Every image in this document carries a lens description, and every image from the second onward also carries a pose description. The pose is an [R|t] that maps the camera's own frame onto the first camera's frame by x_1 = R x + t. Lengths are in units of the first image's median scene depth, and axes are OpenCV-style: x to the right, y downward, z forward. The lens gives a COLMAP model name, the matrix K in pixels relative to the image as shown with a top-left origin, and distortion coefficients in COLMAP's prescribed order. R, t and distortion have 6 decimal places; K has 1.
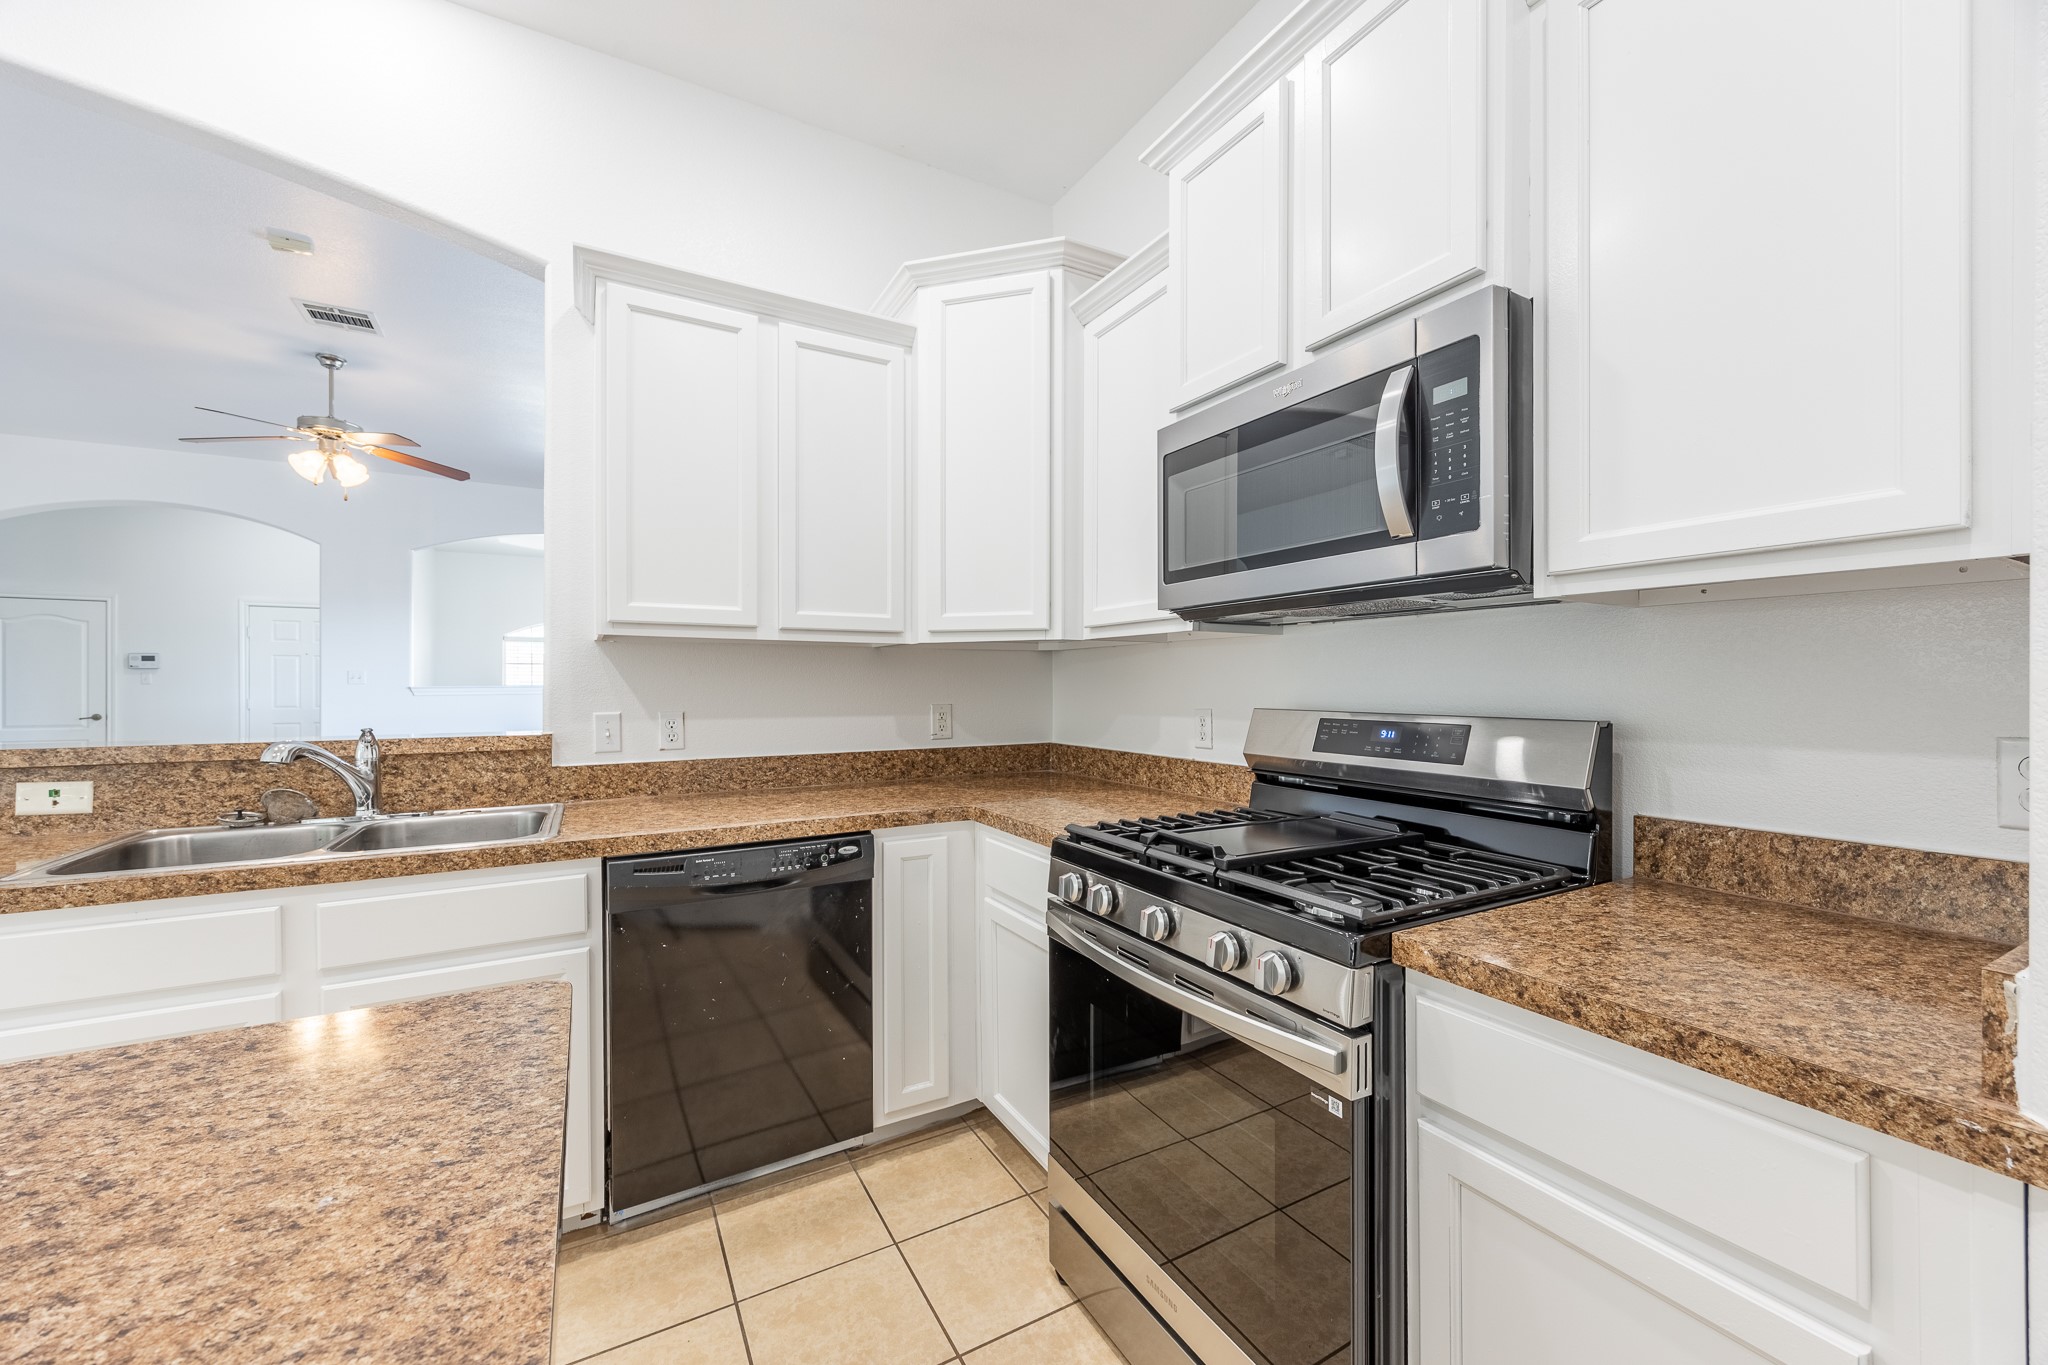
lens RADIAL K [[790.2, 0, 1023.4], [0, 790.2, 686.3], [0, 0, 1]] dist [0.001581, 0.000120]
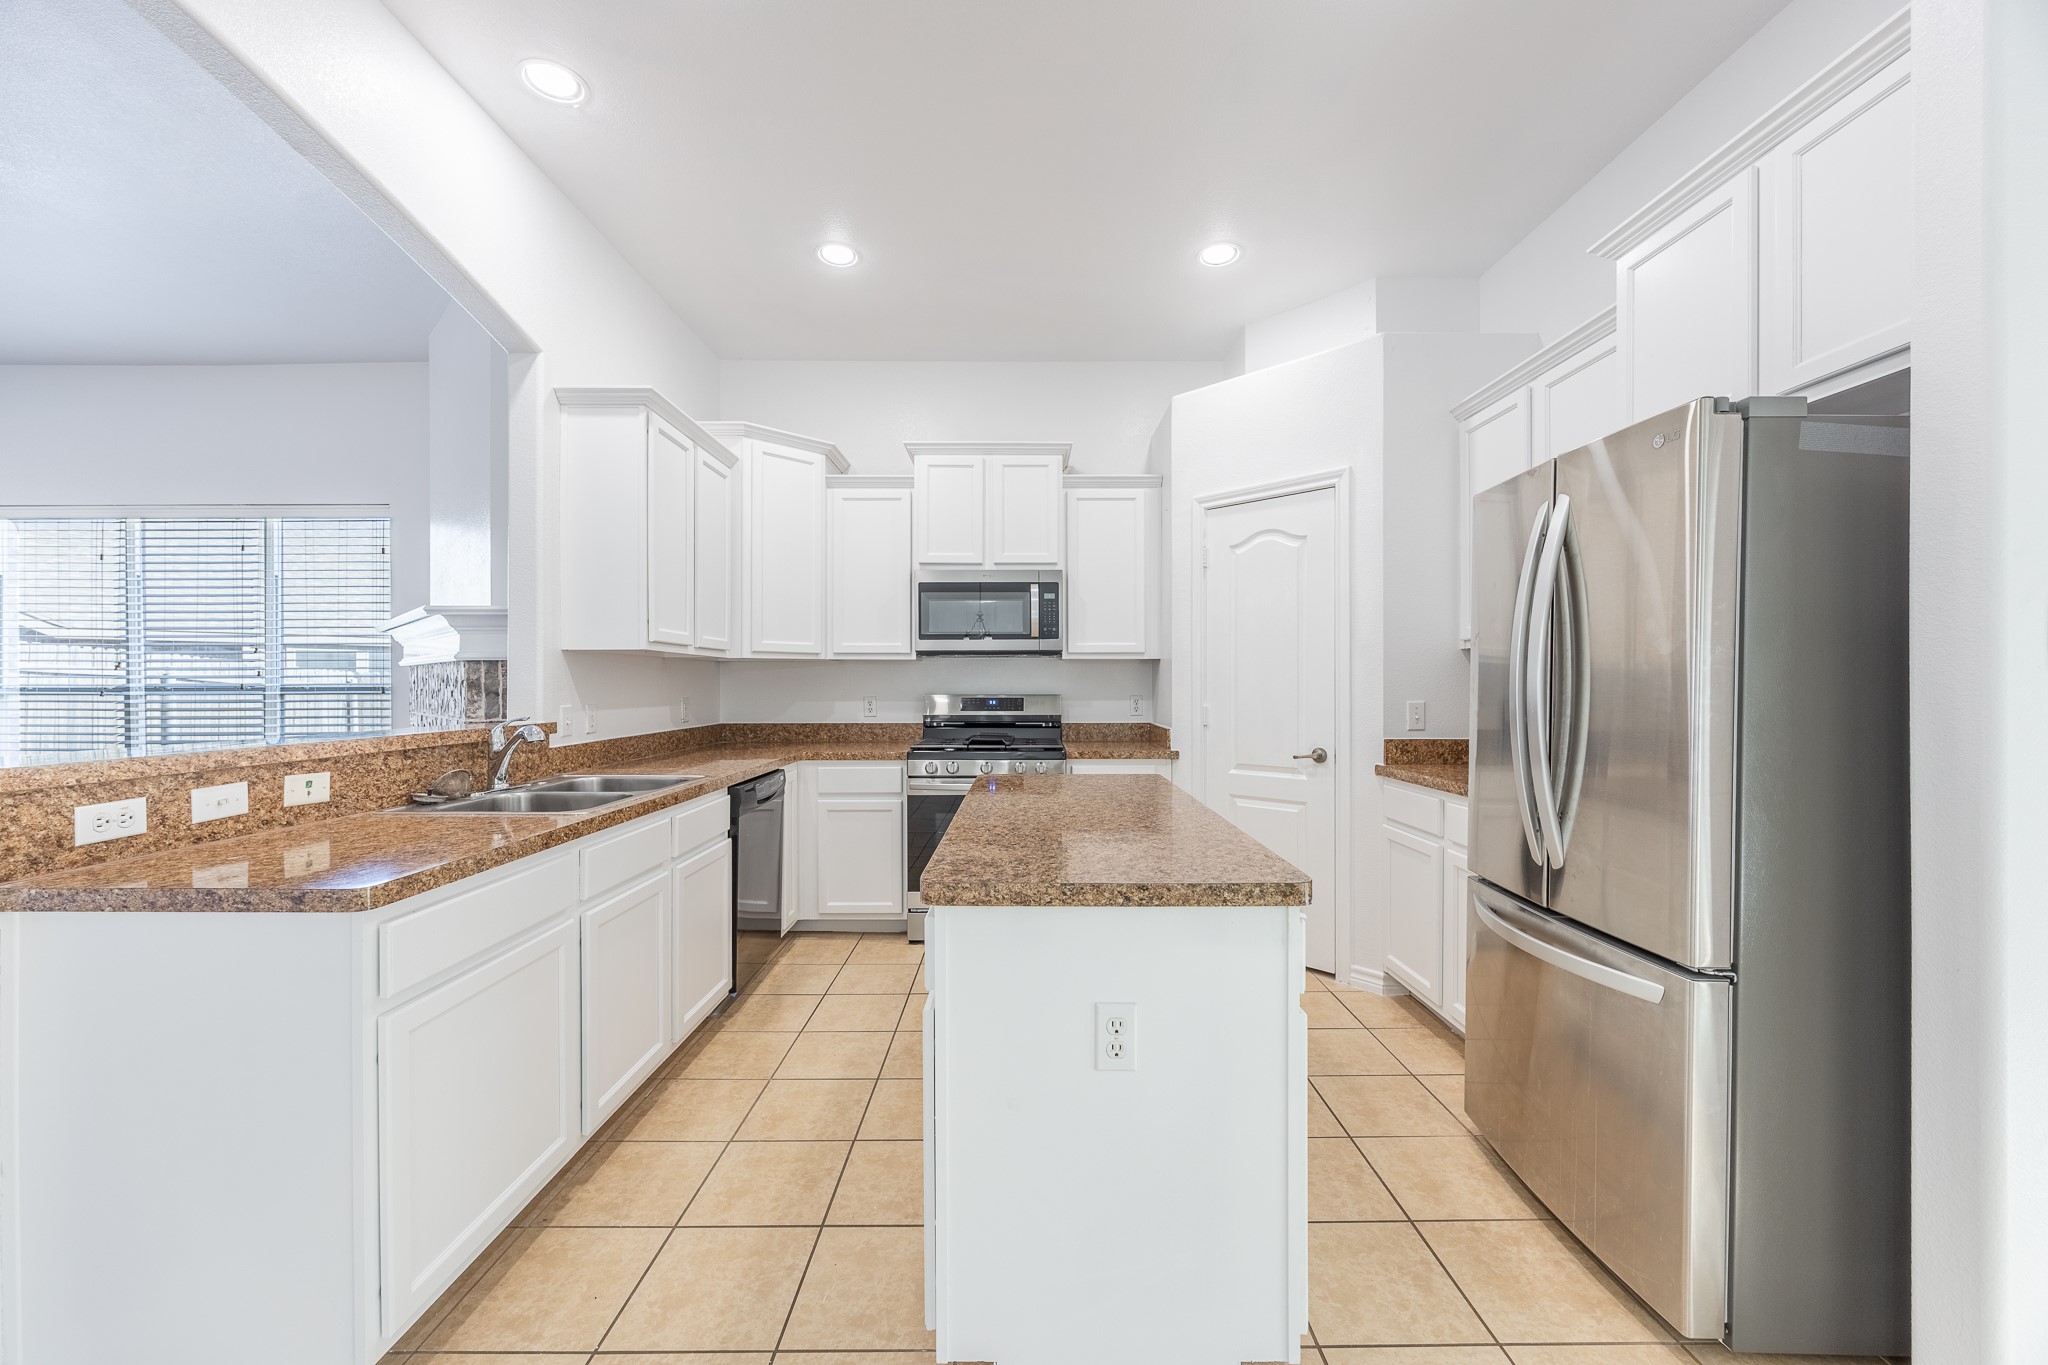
lens RADIAL K [[790.2, 0, 1024.7], [0, 790.2, 684.1], [0, 0, 1]] dist [0.001581, 0.000120]
pose [[0.484152, 0.000605, 0.874984, -1.659916], [0.003451, 0.999991, -0.002601, 0.005421], [-0.874977, 0.004279, 0.484145, -0.360893]]
